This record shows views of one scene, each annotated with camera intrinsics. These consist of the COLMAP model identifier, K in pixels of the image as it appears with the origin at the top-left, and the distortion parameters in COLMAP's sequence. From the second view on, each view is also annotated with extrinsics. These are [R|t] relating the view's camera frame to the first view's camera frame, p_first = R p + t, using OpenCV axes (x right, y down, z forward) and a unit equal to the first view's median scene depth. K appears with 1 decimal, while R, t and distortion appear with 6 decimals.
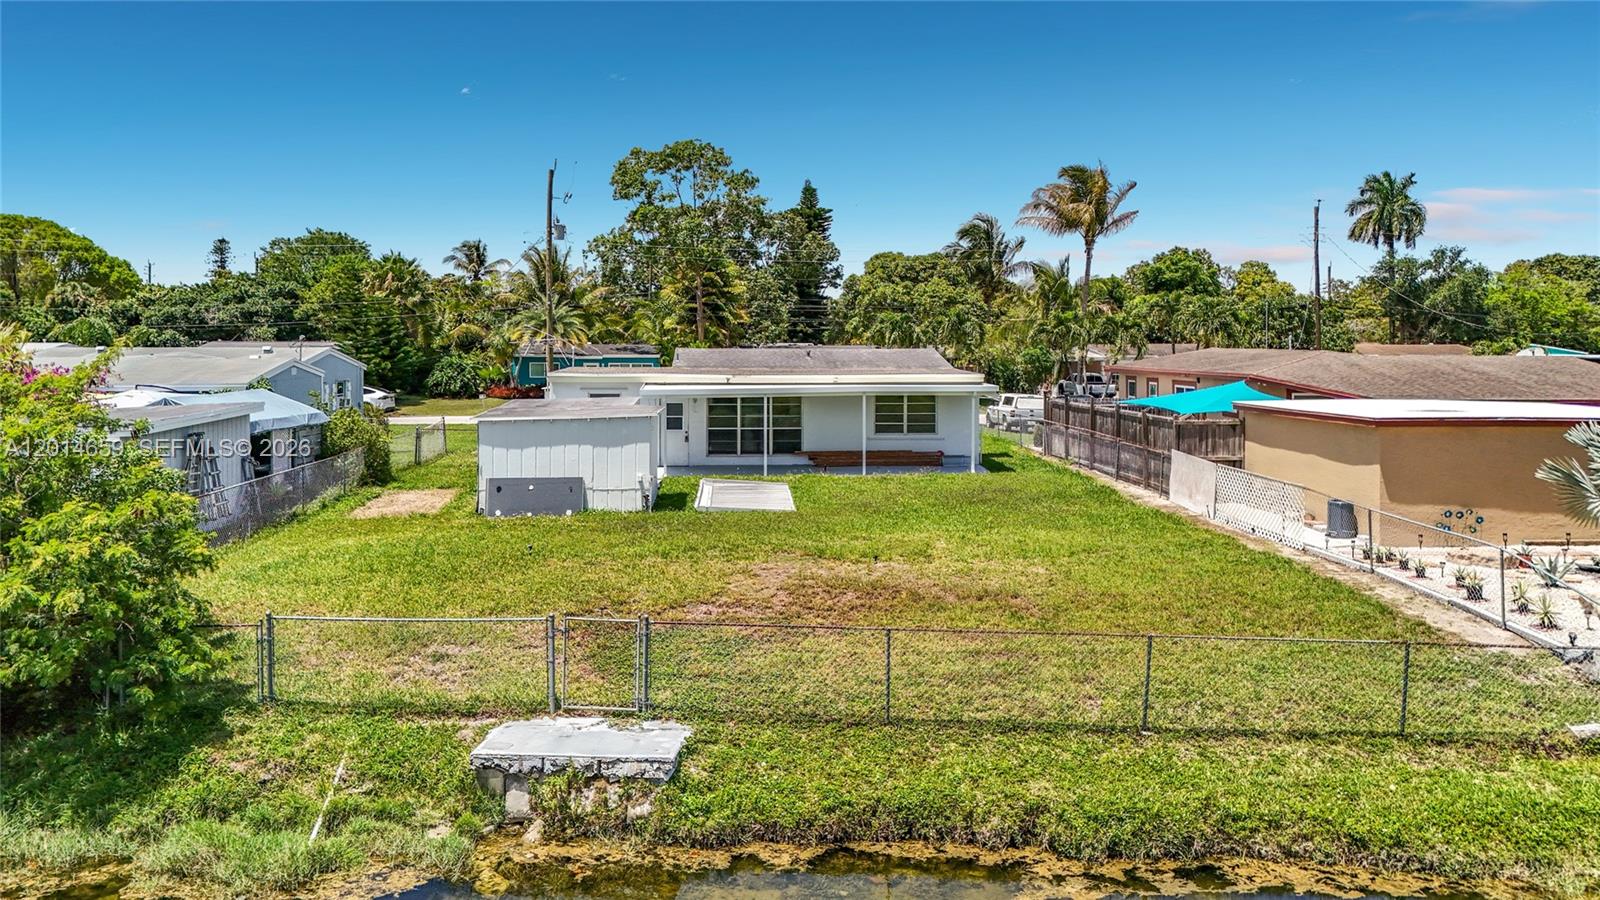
lens RADIAL K [[1229.2, 0, 805.4], [0, 1229.2, 406.2], [0, 0, 1]] dist [0.016125, -0.003728]
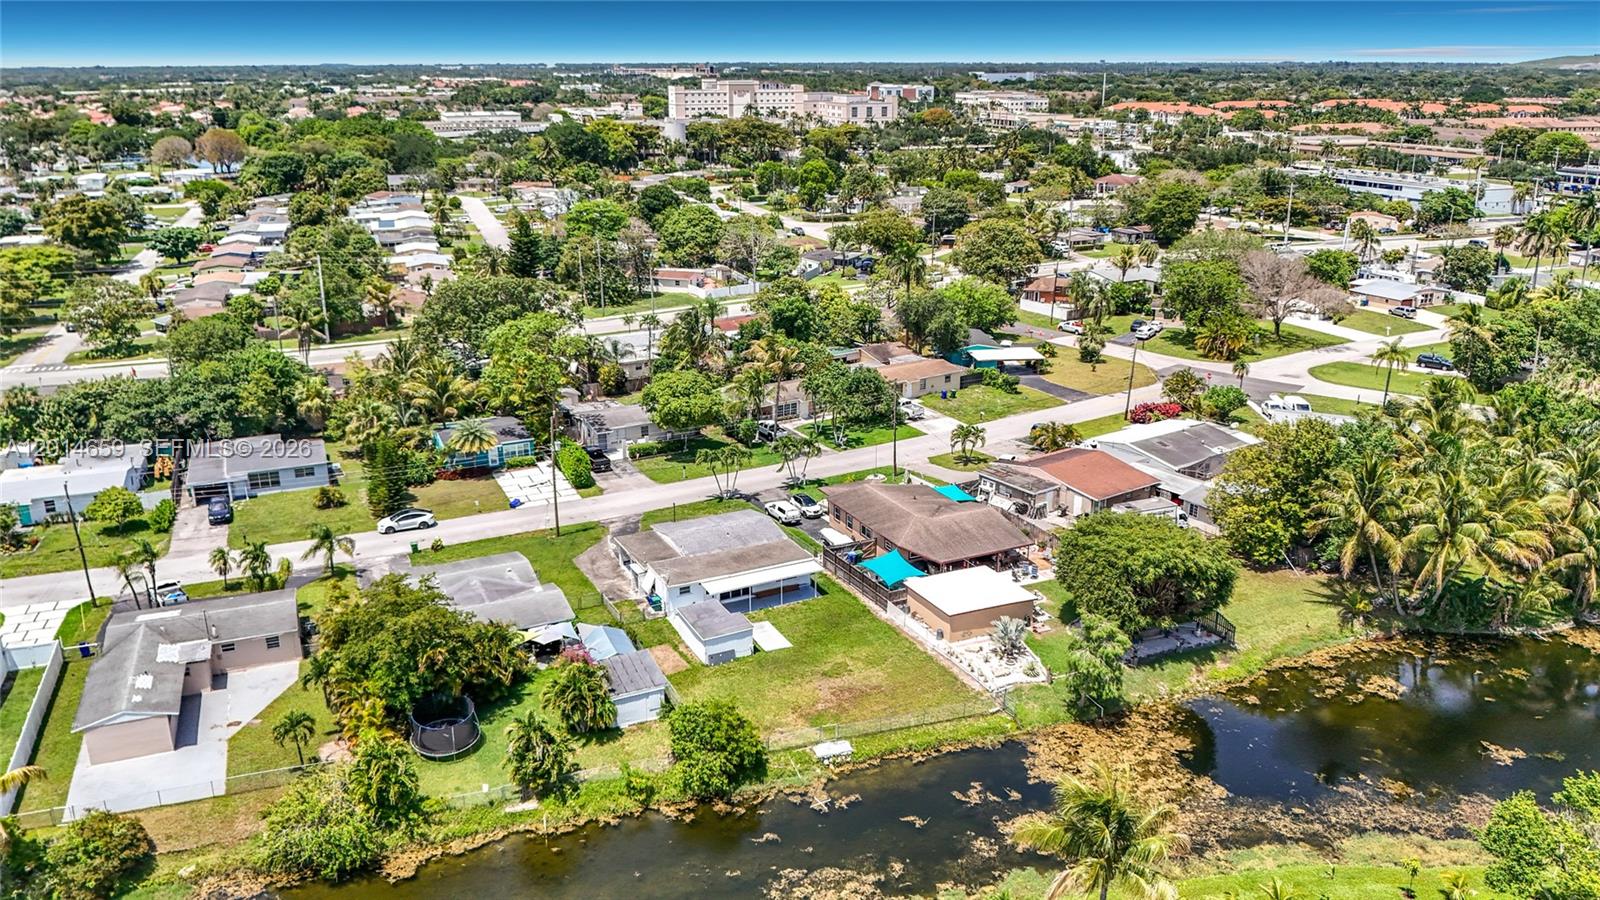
lens RADIAL K [[1217.8, 0, 803.4], [0, 1217.8, 443.6], [0, 0, 1]] dist [0.026426, -0.039623]
pose [[0.922890, -0.118983, 0.366220, -0.854948], [0.025823, 0.968046, 0.249439, -0.963611], [-0.384197, -0.220748, 0.896473, -1.411264]]
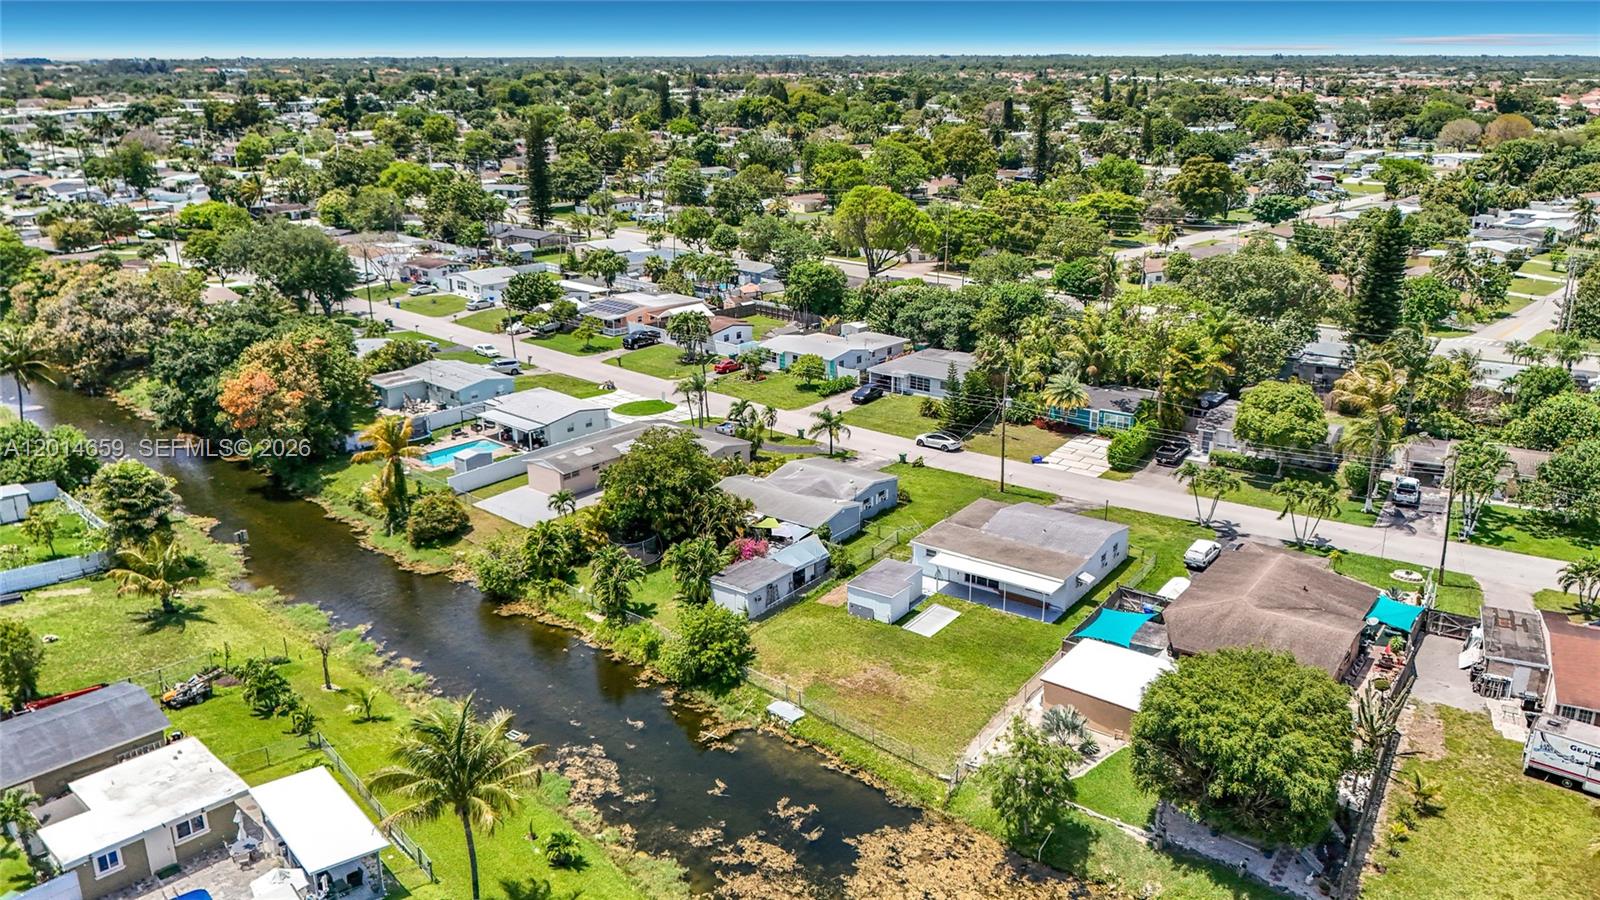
lens RADIAL K [[1217.8, 0, 803.4], [0, 1217.8, 443.6], [0, 0, 1]] dist [0.026426, -0.039623]
pose [[0.773005, 0.190912, -0.604992, 1.150915], [-0.032930, 0.964435, 0.262263, -0.899899], [0.633545, -0.182808, 0.751800, -1.092426]]
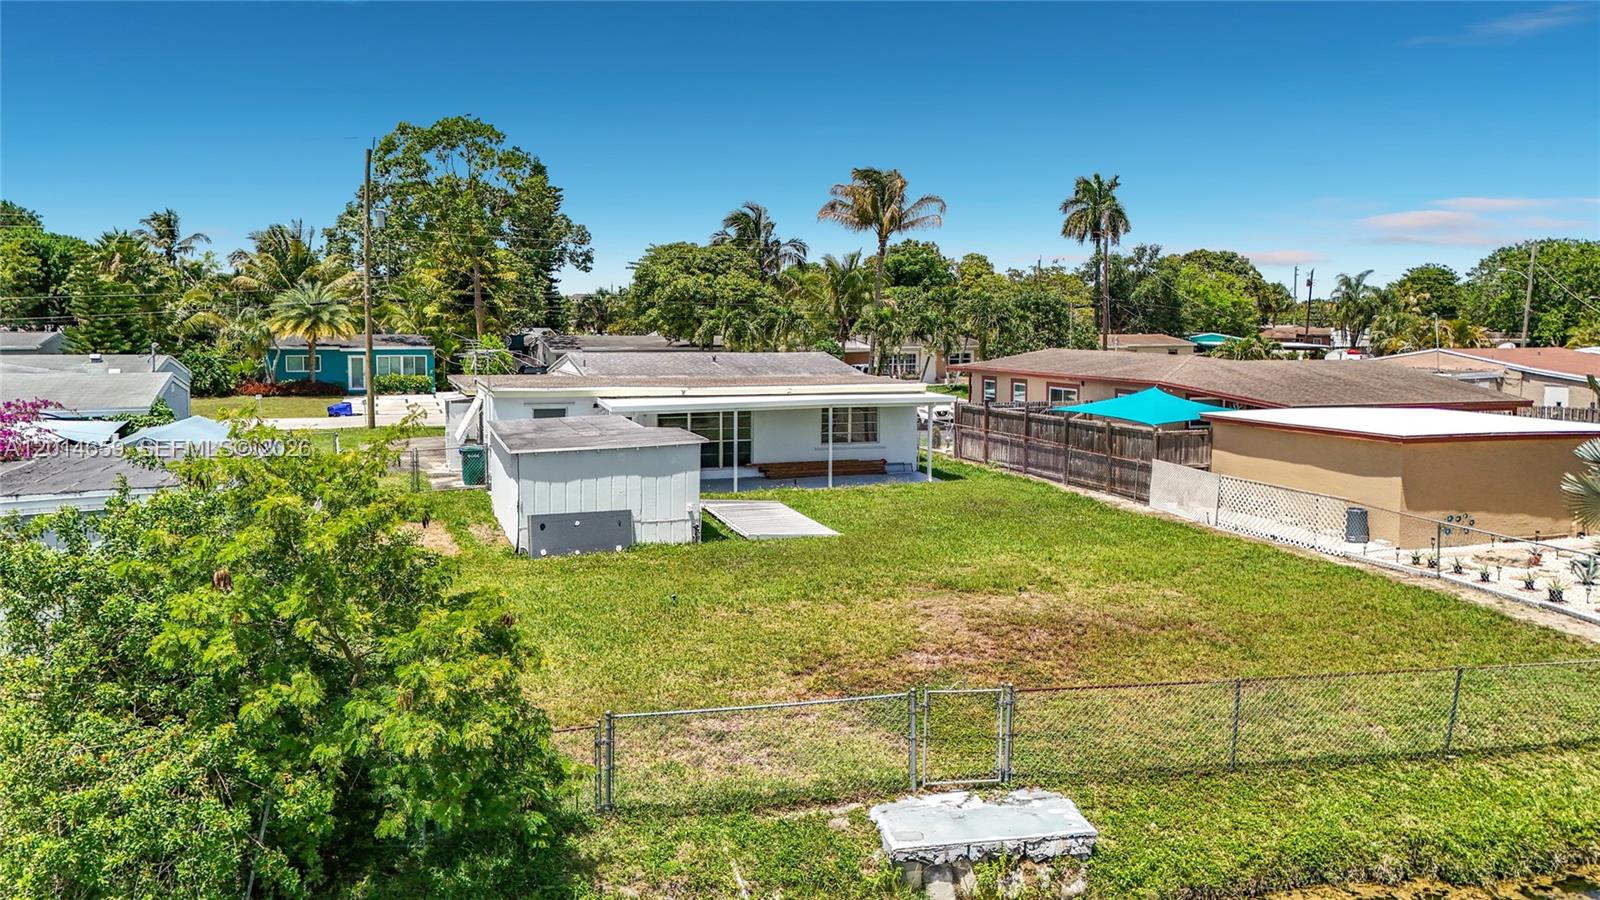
lens RADIAL K [[1217.8, 0, 803.4], [0, 1217.8, 443.6], [0, 0, 1]] dist [0.026426, -0.039623]
pose [[0.961478, -0.024281, 0.273806, -0.229279], [0.010315, 0.998577, 0.052331, -0.029803], [-0.274687, -0.047490, 0.960360, 0.054582]]
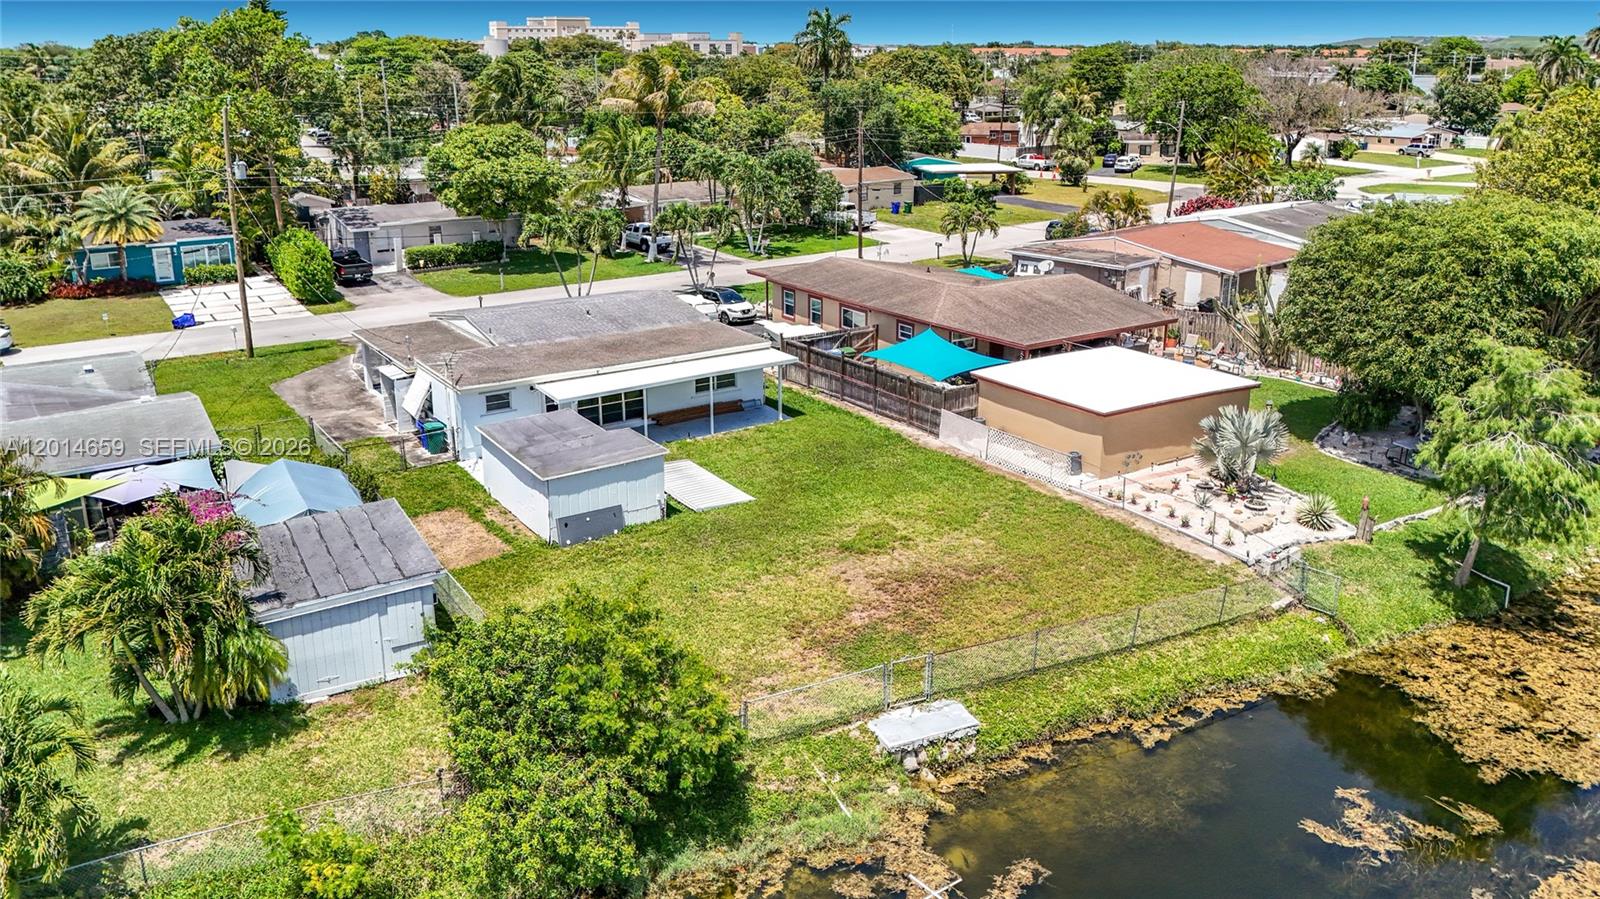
lens RADIAL K [[1232.4, 0, 804.8], [0, 1232.4, 424.6], [0, 0, 1]] dist [-0.016739, -0.006623]
pose [[0.863477, -0.147300, 0.482400, -0.485706], [0.028249, 0.969029, 0.245327, -0.266900], [-0.503596, -0.198207, 0.840896, -0.176178]]
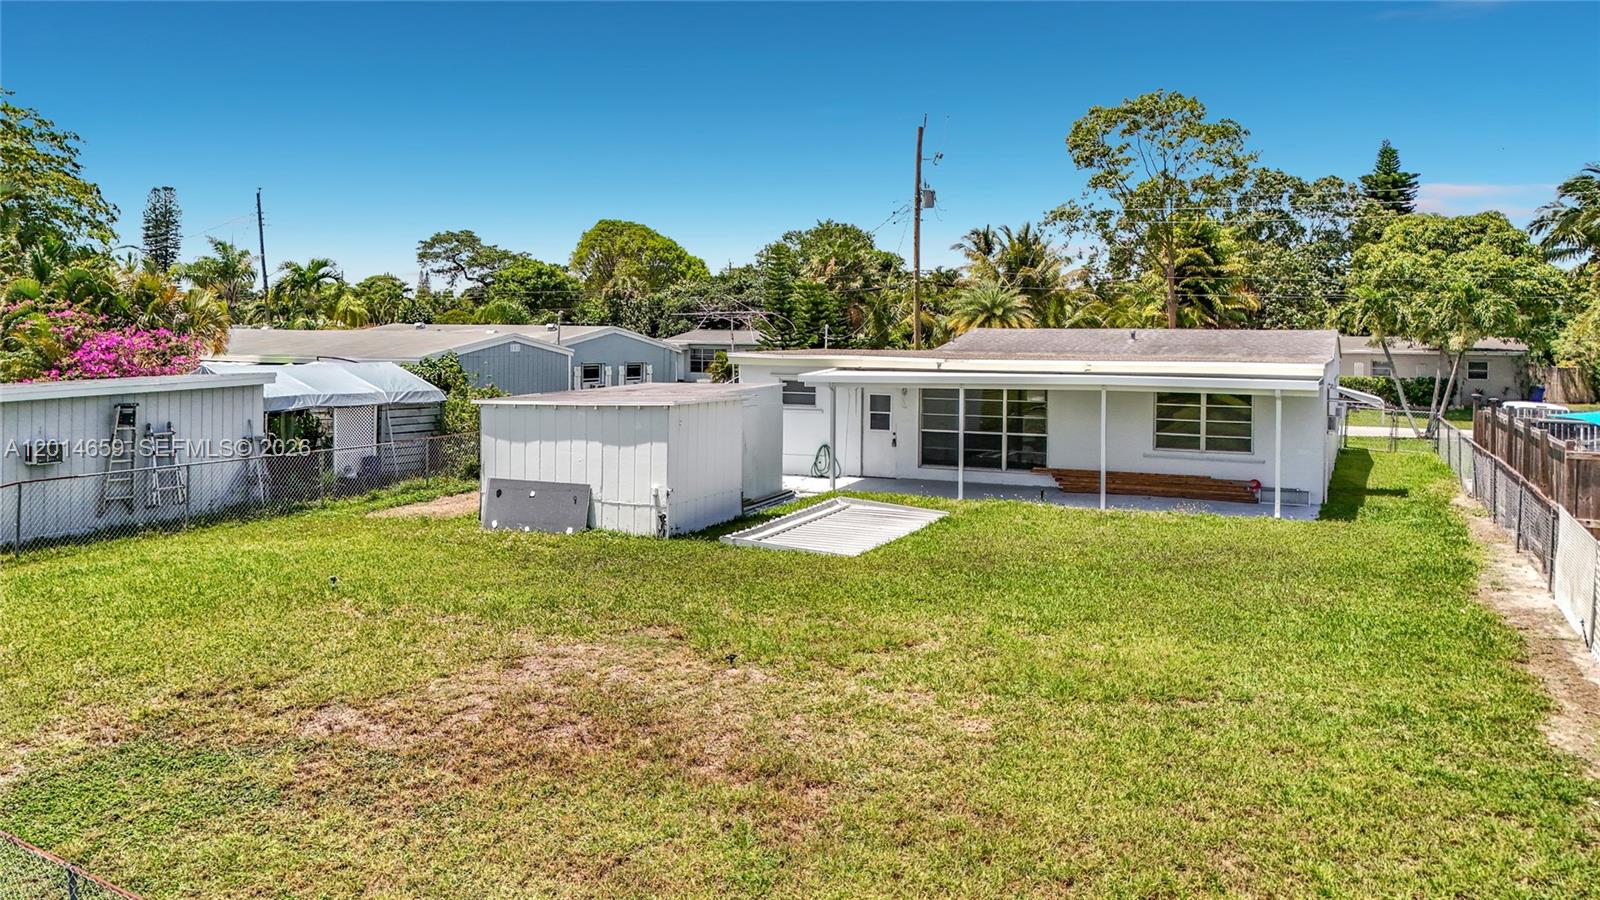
lens RADIAL K [[1240.4, 0, 777.5], [0, 1240.4, 337.7], [0, 0, 1]] dist [0.030362, -0.050992]
pose [[0.869759, 0.007024, -0.493427, 0.215593], [-0.033847, 0.998393, -0.045449, -0.000621], [0.492315, 0.056231, 0.868599, 0.294900]]
